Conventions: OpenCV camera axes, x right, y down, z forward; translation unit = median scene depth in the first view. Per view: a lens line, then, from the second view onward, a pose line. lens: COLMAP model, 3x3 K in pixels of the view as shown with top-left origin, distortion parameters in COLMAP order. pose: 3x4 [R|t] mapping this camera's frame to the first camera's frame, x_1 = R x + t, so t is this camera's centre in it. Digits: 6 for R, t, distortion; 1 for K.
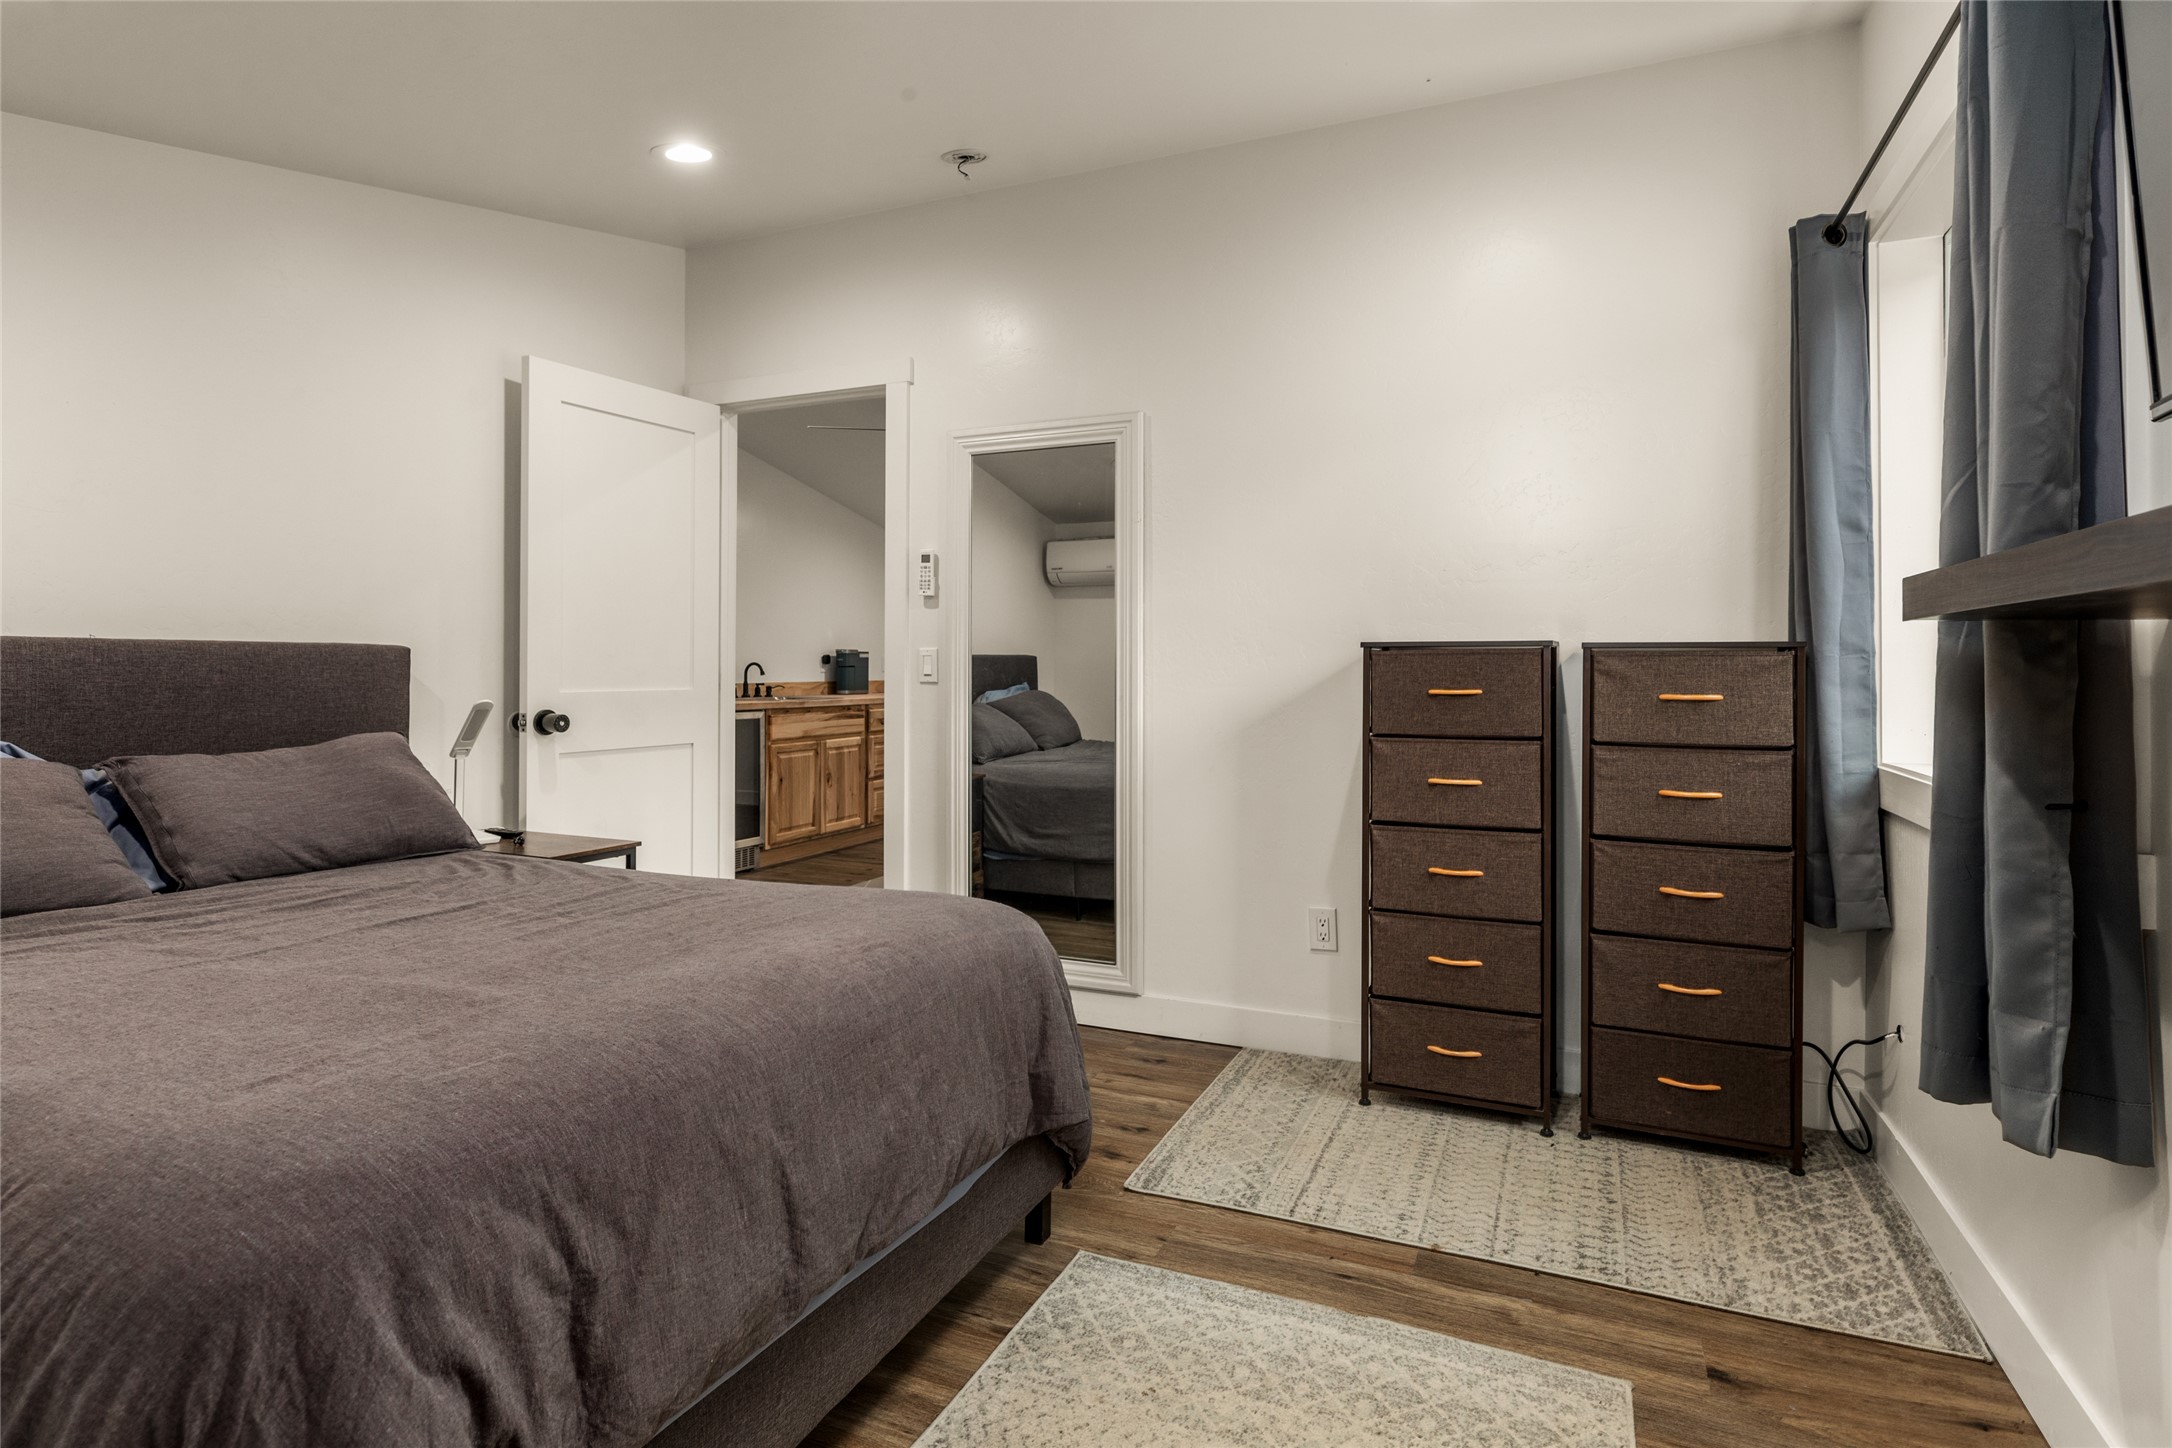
lens RADIAL K [[1114.2, 0, 1088.8], [0, 1114.2, 656.2], [0, 0, 1]] dist [0.001345, 0.000021]
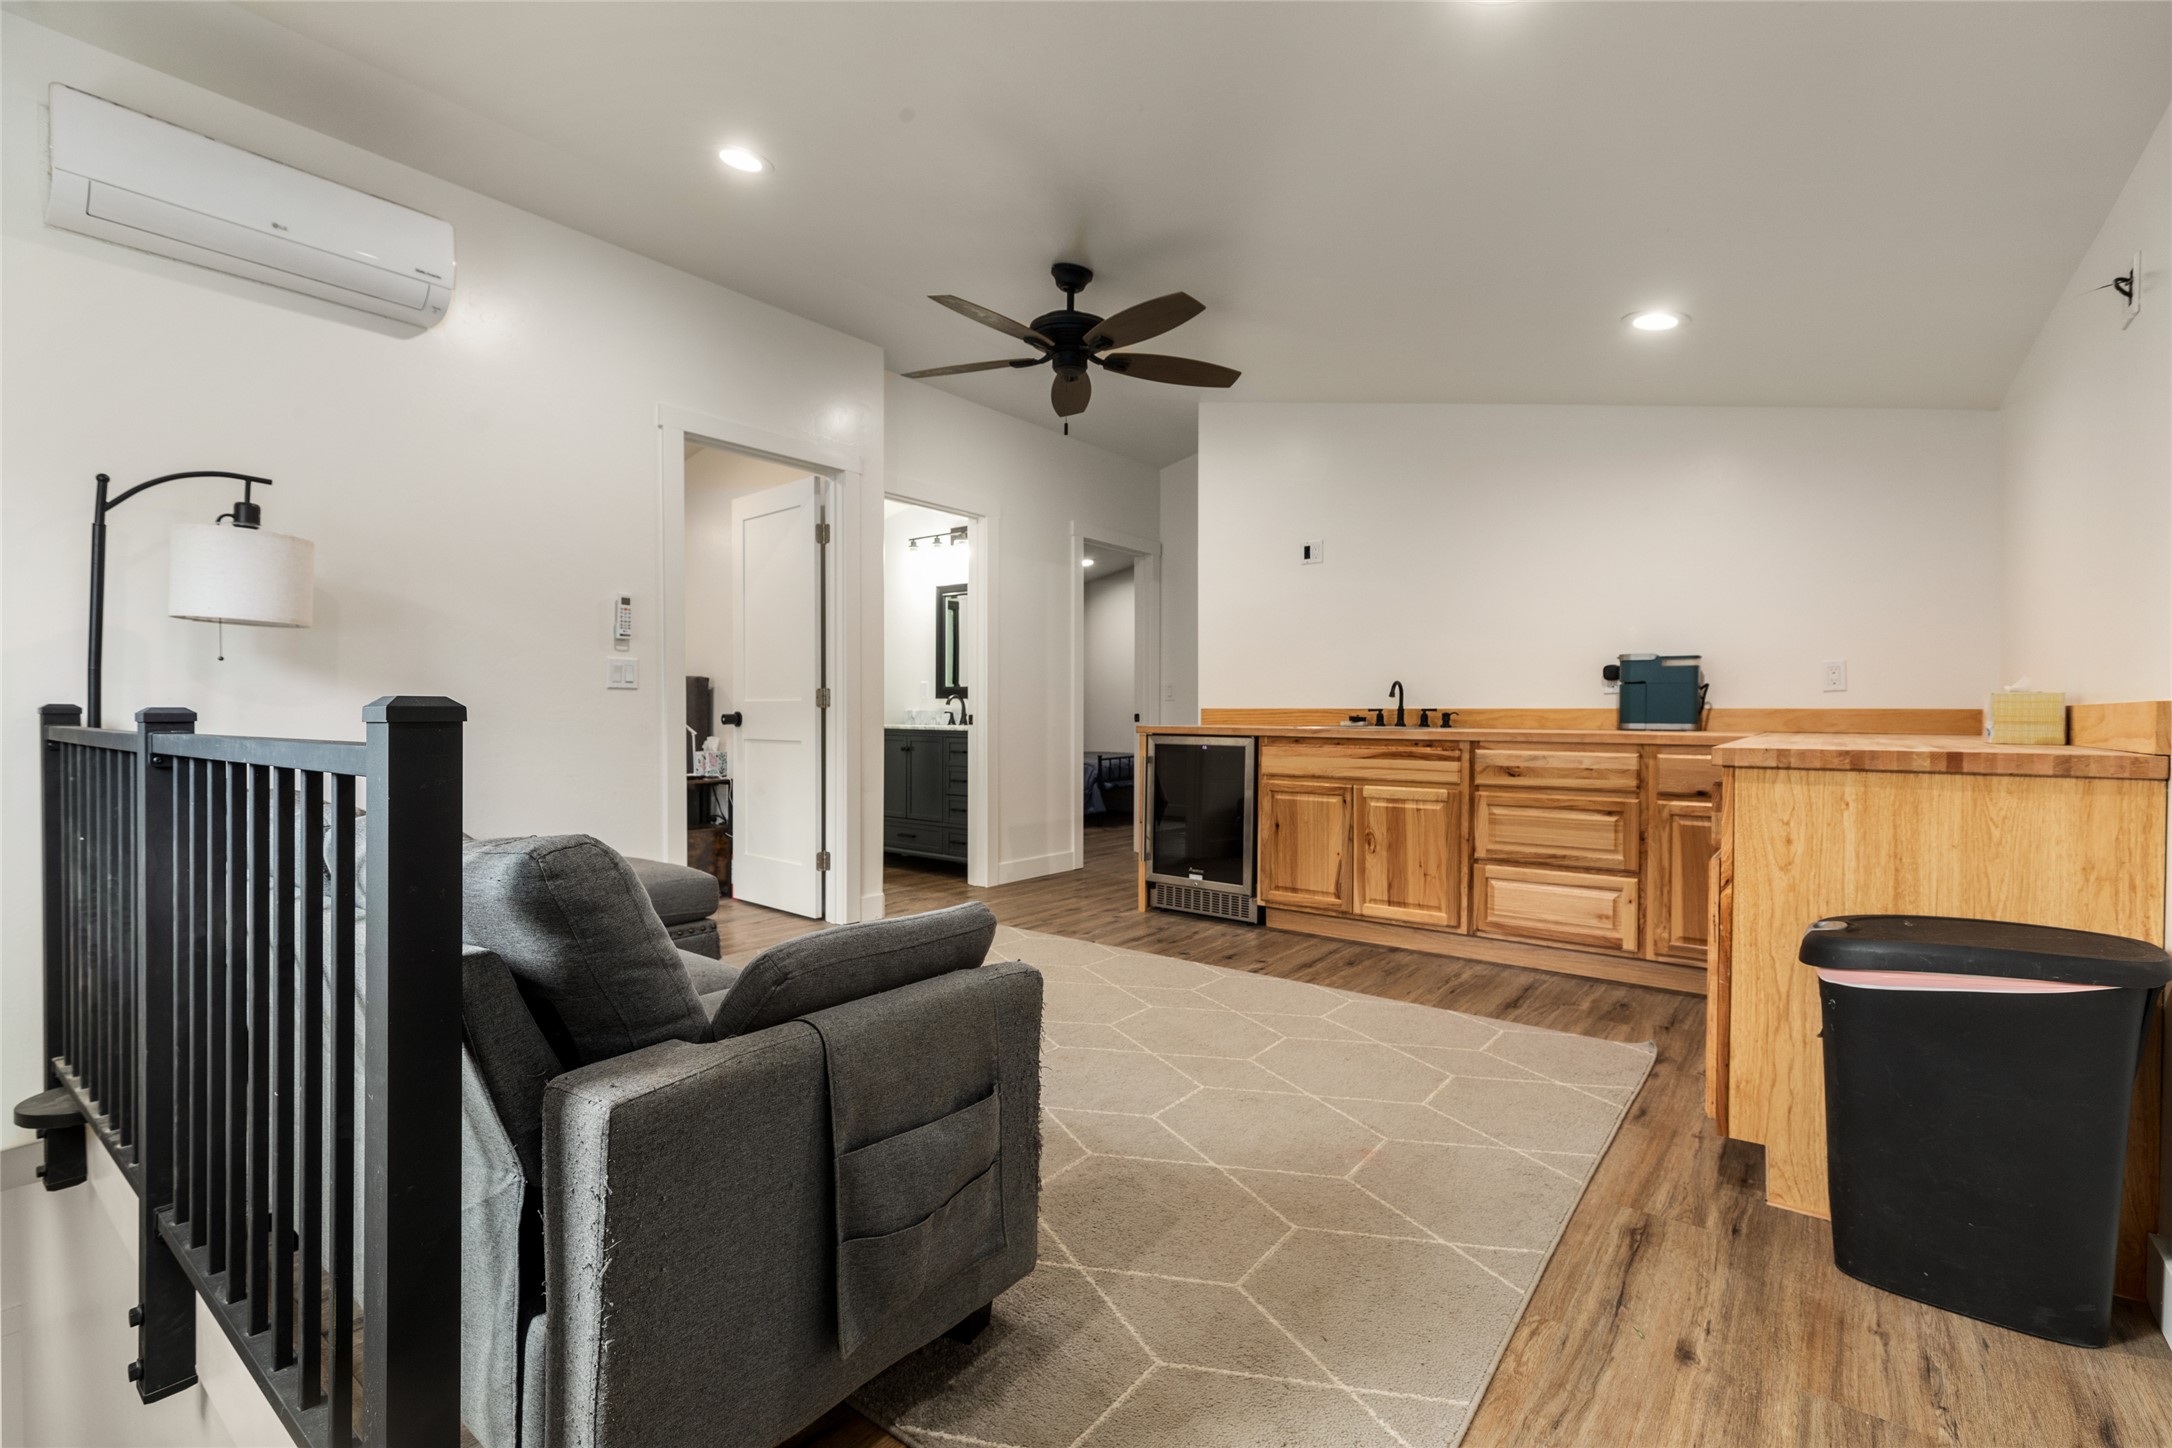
lens RADIAL K [[971.1, 0, 1086.5], [0, 971.1, 706.4], [0, 0, 1]] dist [0.004162, 0.000992]
pose [[-0.240990, -0.010721, -0.970468, 0.402395], [0.003599, 0.999922, -0.011940, 0.030355], [0.970521, -0.006370, -0.240933, 0.950644]]
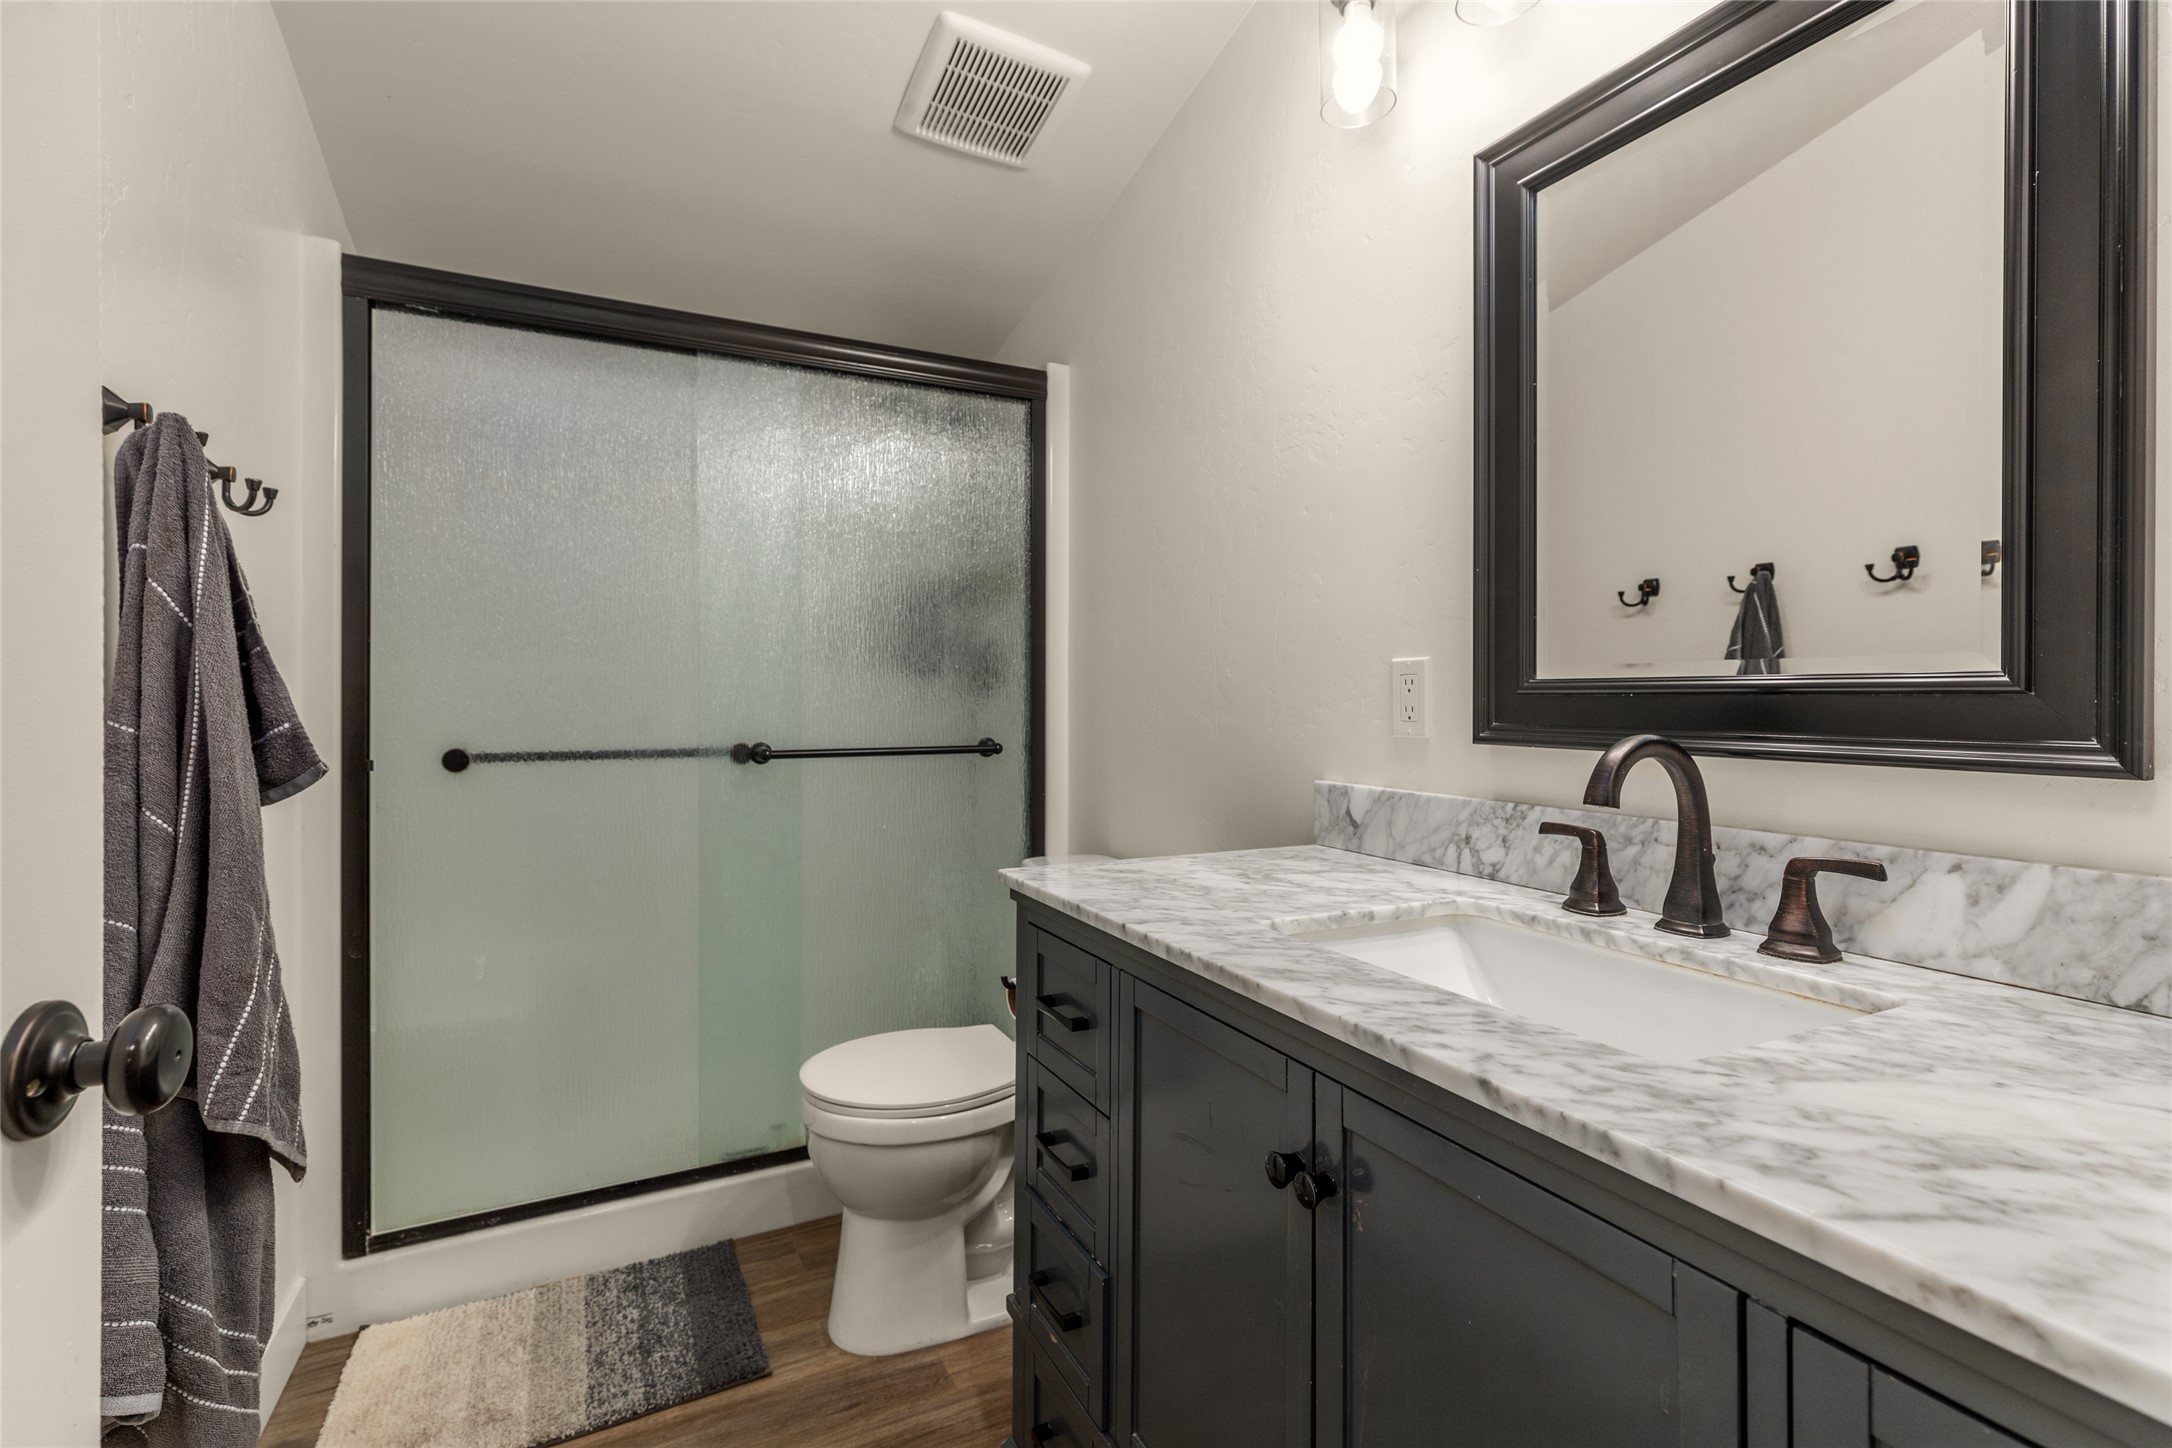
lens RADIAL K [[971.1, 0, 1086.5], [0, 971.1, 706.4], [0, 0, 1]] dist [0.004162, 0.000992]
pose [[-0.634677, -0.001720, -0.772776, -0.316494], [0.005178, 0.999966, -0.006479, 0.004718], [0.772760, -0.008114, -0.634646, 0.629351]]
